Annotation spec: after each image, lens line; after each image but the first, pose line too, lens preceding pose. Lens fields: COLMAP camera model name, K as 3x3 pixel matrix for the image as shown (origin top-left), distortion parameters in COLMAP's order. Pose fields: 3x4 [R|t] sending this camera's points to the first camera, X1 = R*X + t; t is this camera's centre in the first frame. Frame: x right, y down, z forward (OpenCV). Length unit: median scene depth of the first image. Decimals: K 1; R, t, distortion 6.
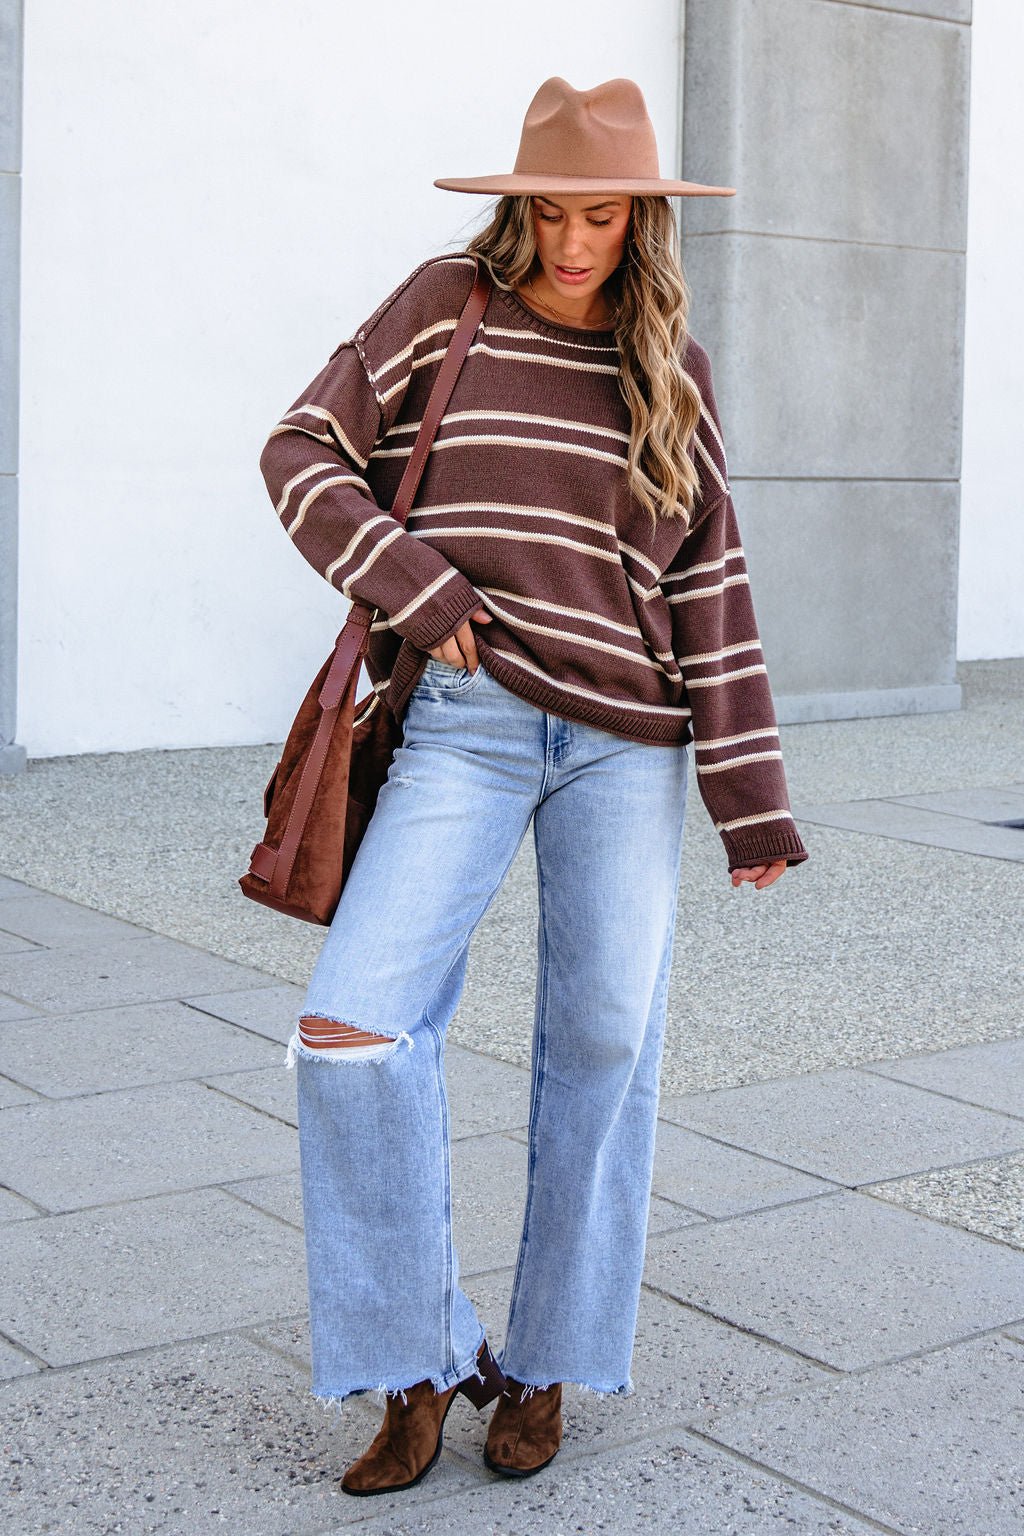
lens RADIAL K [[2572.4, 0, 506.5], [0, 2572.4, 613.3], [0, 0, 1]] dist [-0.071539, -0.045417]
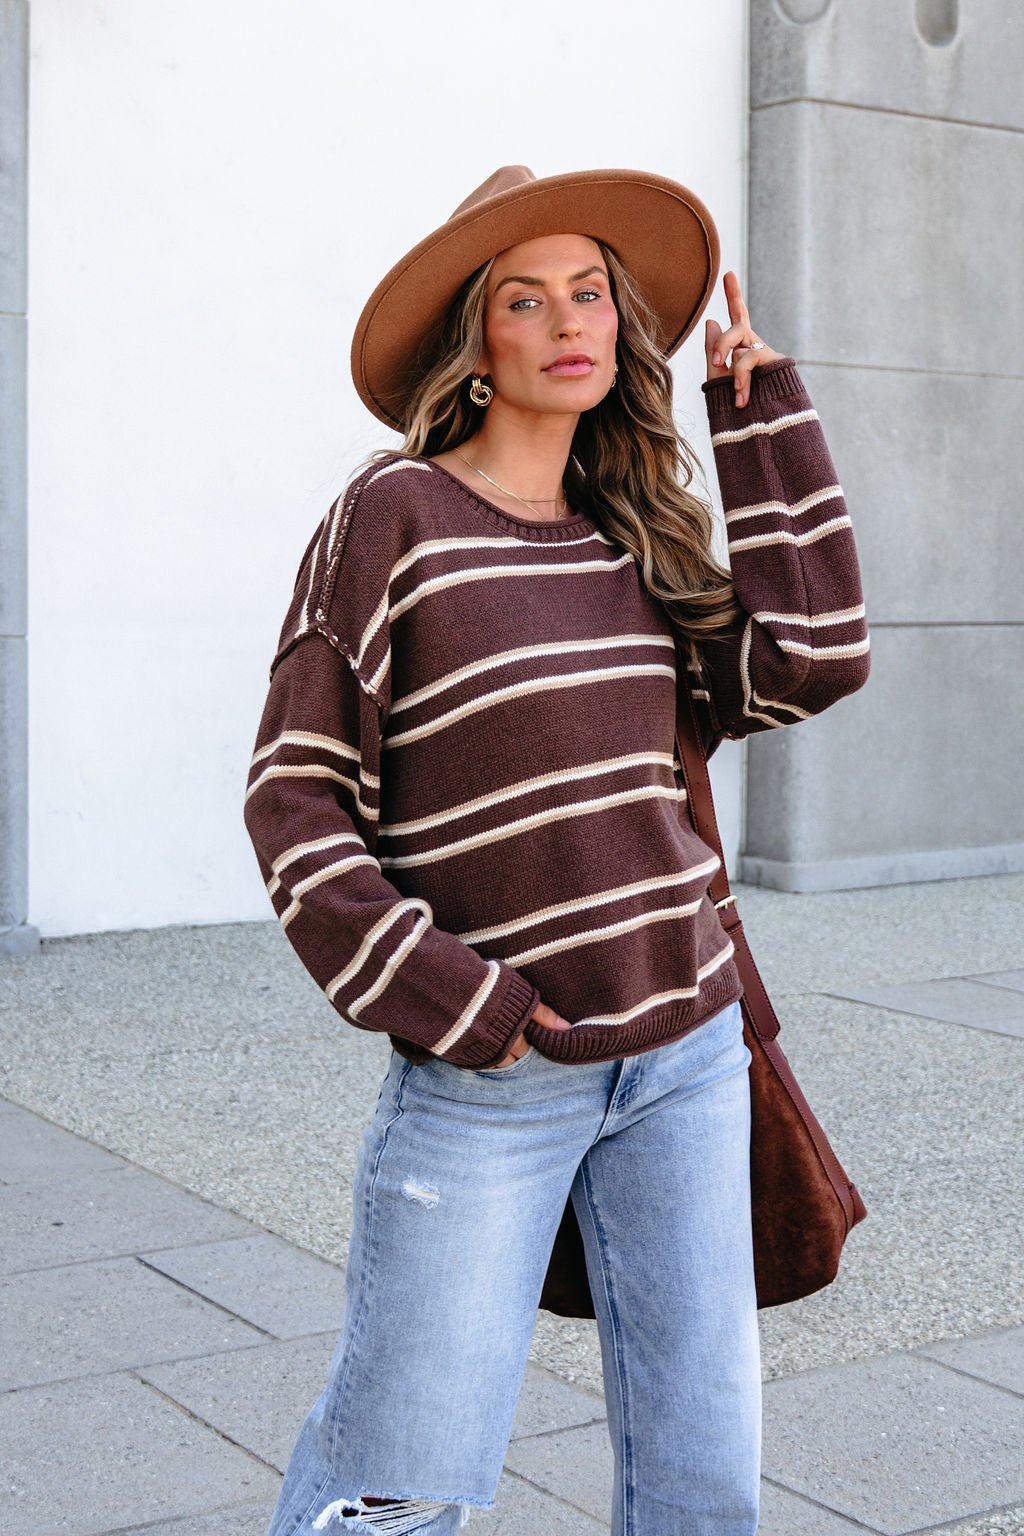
lens RADIAL K [[2525.0, 0, 444.9], [0, 2525.0, 703.5], [0, 0, 1]] dist [-0.077264, -0.035860]
pose [[0.997629, -0.009383, -0.068183, 0.029812], [0.008488, 0.999874, -0.013398, -0.019968], [0.068300, 0.012787, 0.997583, 0.116975]]
